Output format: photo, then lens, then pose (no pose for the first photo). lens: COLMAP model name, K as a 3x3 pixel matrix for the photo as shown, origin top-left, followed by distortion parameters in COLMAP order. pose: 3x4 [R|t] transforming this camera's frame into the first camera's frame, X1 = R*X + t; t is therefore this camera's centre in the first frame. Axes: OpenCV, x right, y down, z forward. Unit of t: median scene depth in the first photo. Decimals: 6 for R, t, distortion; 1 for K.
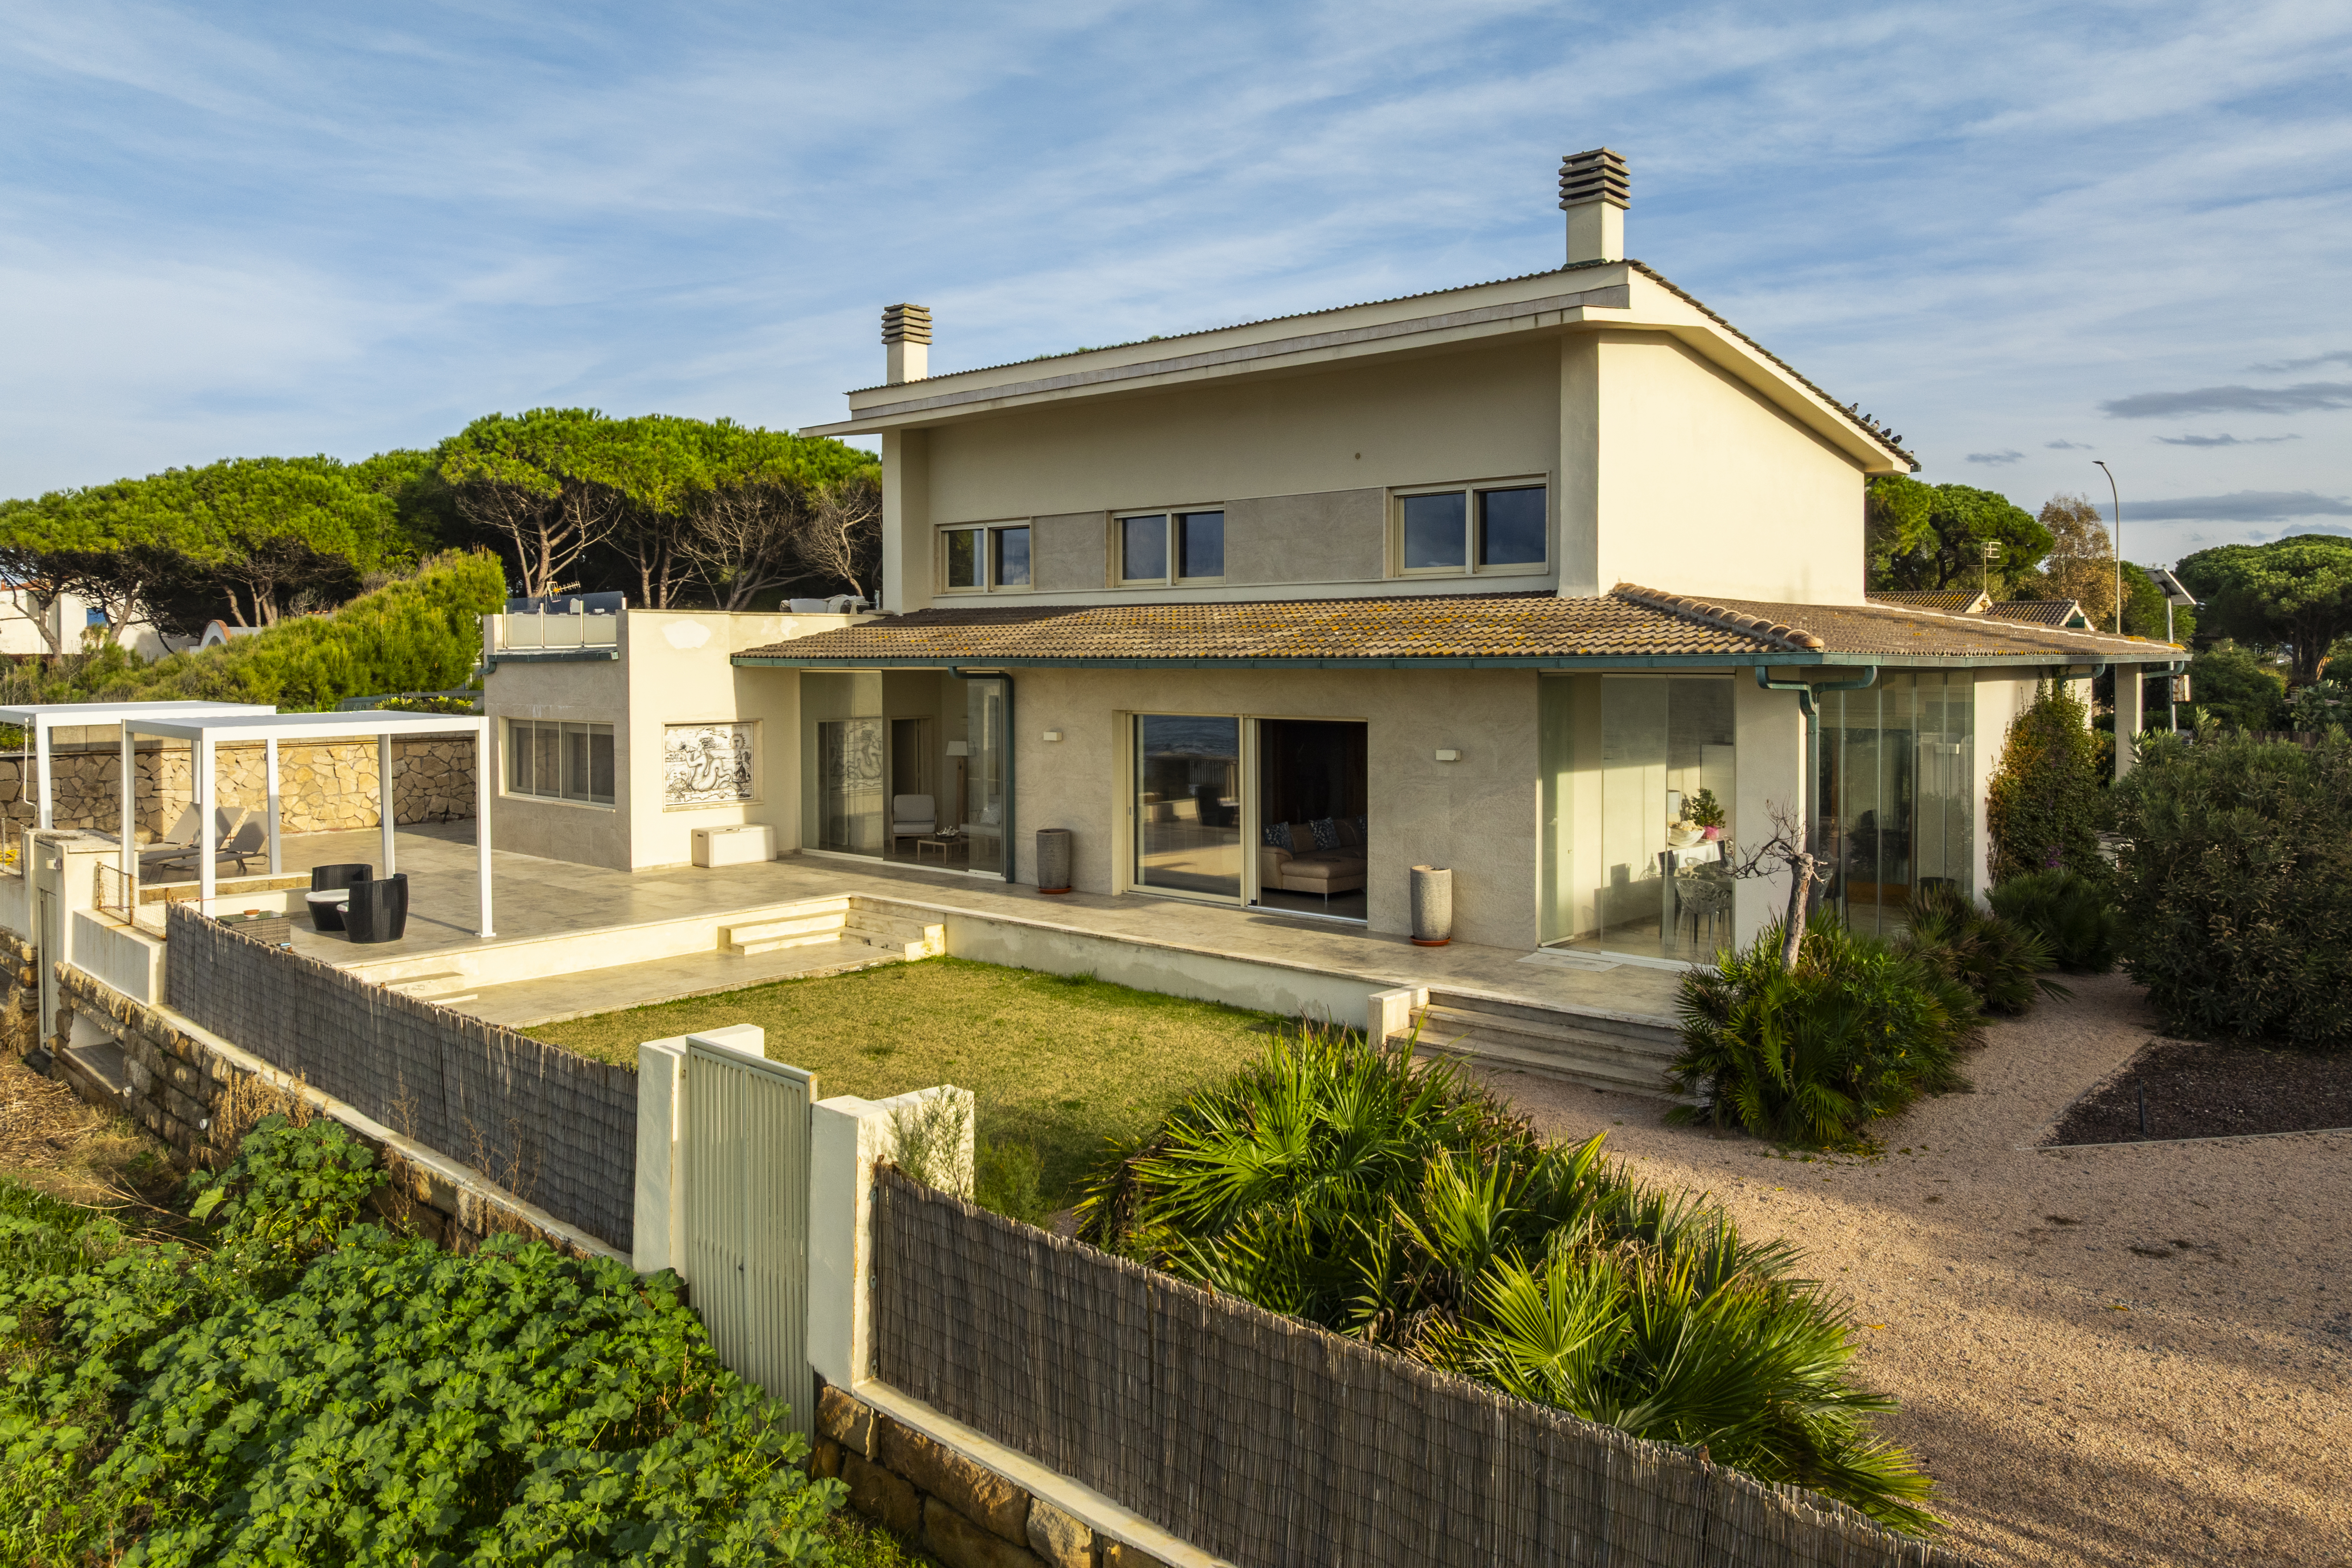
lens RADIAL K [[1919.5, 0, 1171.2], [0, 1919.5, 760.7], [0, 0, 1]] dist [-0.038659, -0.030762]
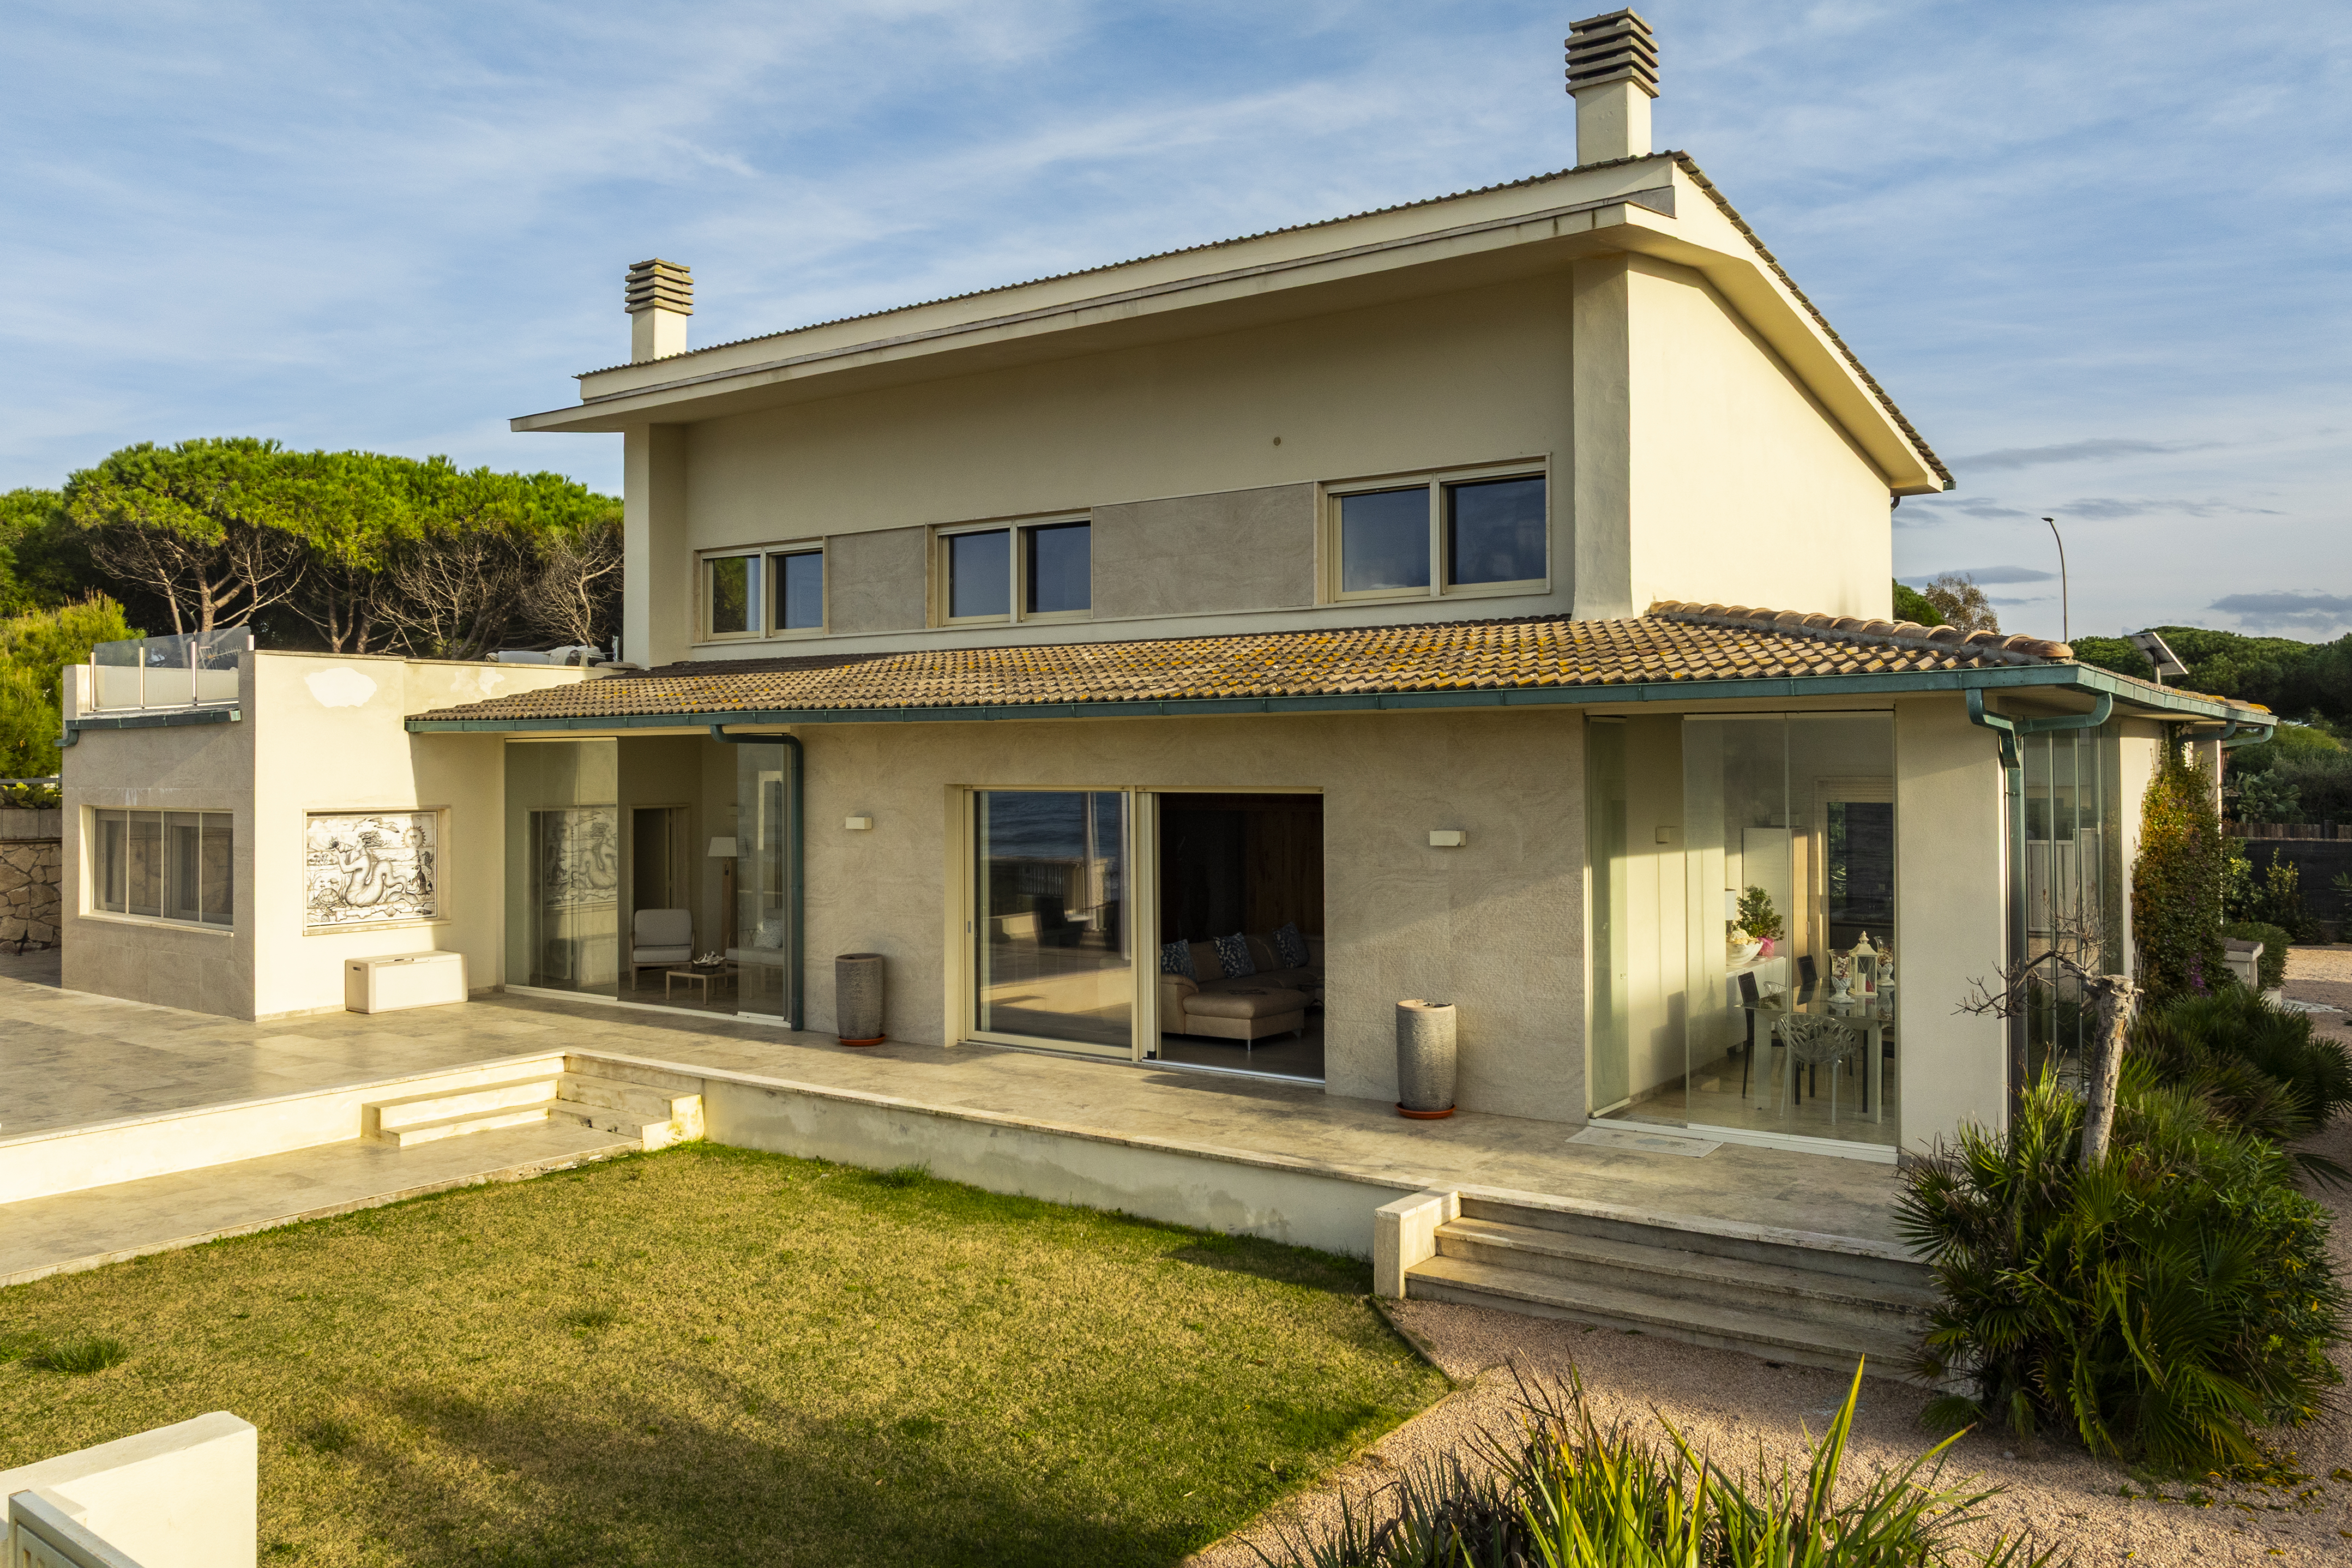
lens RADIAL K [[1919.5, 0, 1171.2], [0, 1919.5, 760.7], [0, 0, 1]] dist [-0.038659, -0.030762]
pose [[0.993157, -0.001775, 0.116775, -0.029690], [0.009131, 0.998004, -0.062481, 0.009650], [-0.116431, 0.063120, 0.991191, 0.281097]]
